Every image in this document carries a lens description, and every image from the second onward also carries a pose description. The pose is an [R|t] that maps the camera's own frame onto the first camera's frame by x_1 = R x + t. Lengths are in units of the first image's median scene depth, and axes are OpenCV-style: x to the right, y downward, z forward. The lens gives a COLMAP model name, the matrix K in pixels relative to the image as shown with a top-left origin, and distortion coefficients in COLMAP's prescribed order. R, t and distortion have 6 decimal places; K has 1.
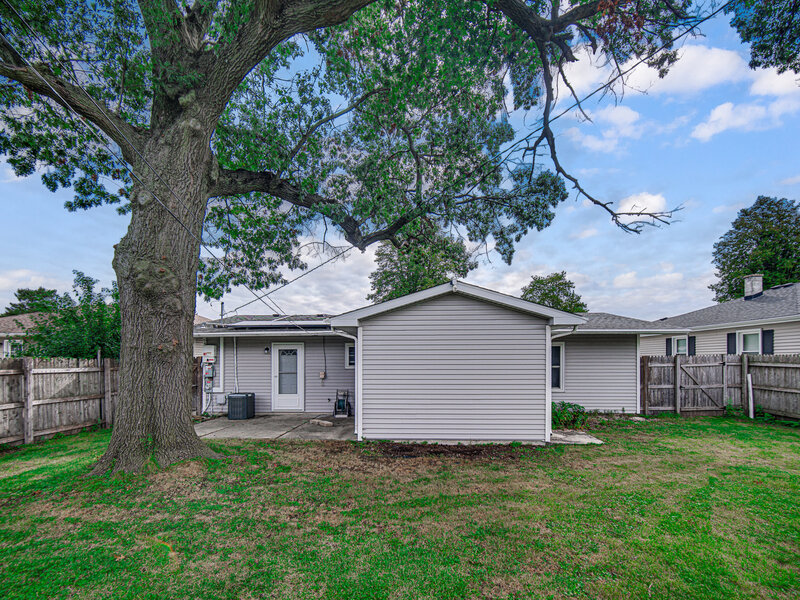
lens RADIAL K [[372.4, 0, 401.1], [0, 372.4, 319.0], [0, 0, 1]] dist [-0.004047, -0.000346]
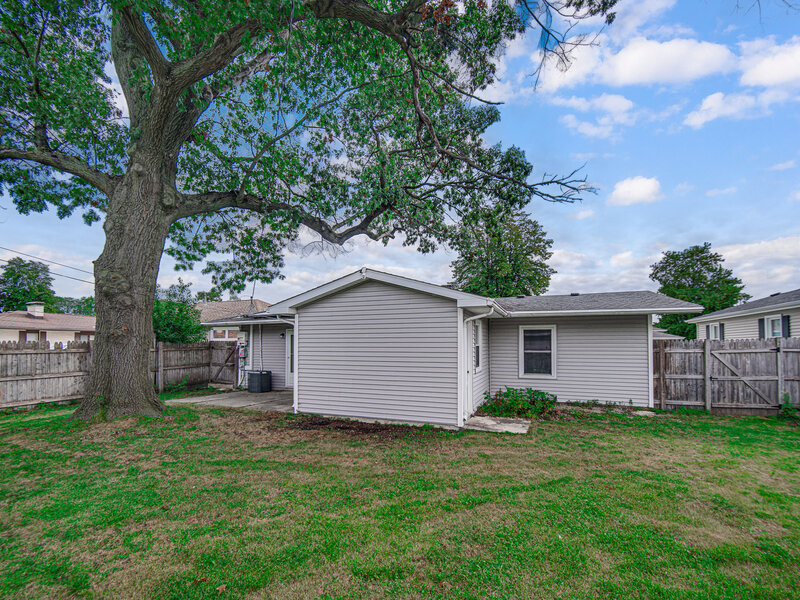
lens RADIAL K [[356.4, 0, 400.0], [0, 356.4, 300.0], [0, 0, 1]] dist [-0.002406, -0.000961]
pose [[0.948132, -0.036450, -0.315779, 0.370960], [0.030750, 0.999262, -0.023016, 0.009087], [0.316385, 0.012112, 0.948554, 0.039021]]
